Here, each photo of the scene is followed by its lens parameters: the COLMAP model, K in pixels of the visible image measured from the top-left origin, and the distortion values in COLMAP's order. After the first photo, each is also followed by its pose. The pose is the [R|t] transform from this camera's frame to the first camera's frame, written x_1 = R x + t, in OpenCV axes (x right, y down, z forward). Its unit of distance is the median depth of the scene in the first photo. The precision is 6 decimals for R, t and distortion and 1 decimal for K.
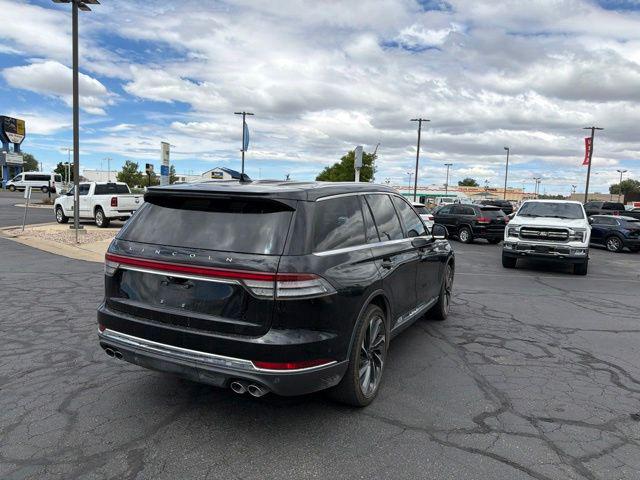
lens RADIAL K [[448.4, 0, 324.0], [0, 448.4, 240.8], [0, 0, 1]] dist [0.037377, -0.042491]
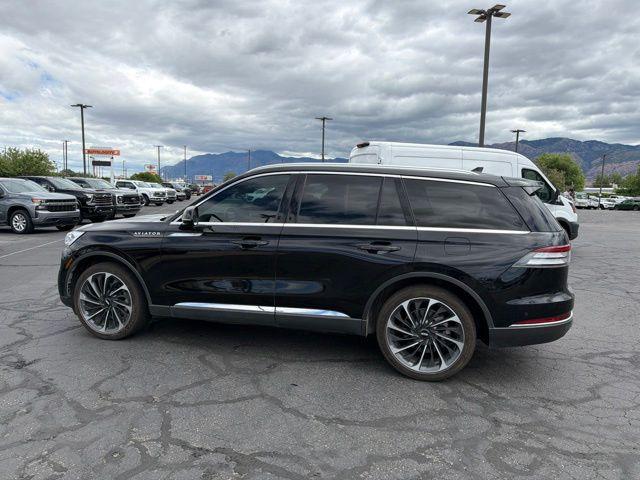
lens RADIAL K [[448.4, 0, 322.6], [0, 448.4, 246.4], [0, 0, 1]] dist [0.037377, -0.042491]
pose [[-0.168137, -0.165438, 0.971782, -0.961270], [0.060779, 0.982201, 0.177728, -0.131648], [-0.983888, 0.088947, -0.155089, 1.175530]]
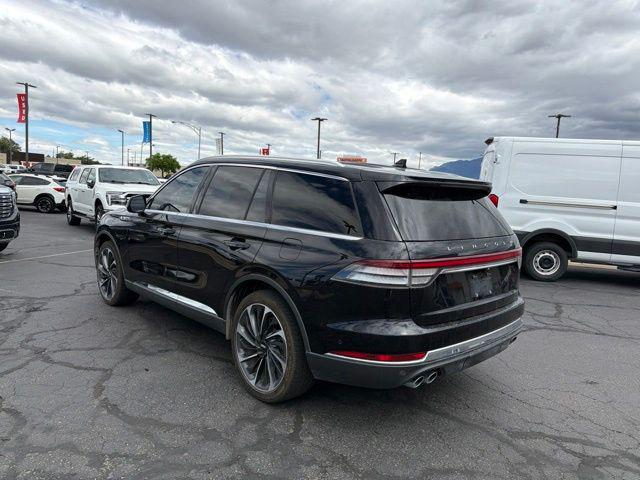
lens RADIAL K [[448.4, 0, 321.3], [0, 448.4, 245.5], [0, 0, 1]] dist [0.037377, -0.042491]
pose [[0.357951, -0.141005, 0.923032, -0.840604], [0.048007, 0.990004, 0.132619, -0.073331], [-0.932506, -0.003159, 0.361142, 0.588336]]
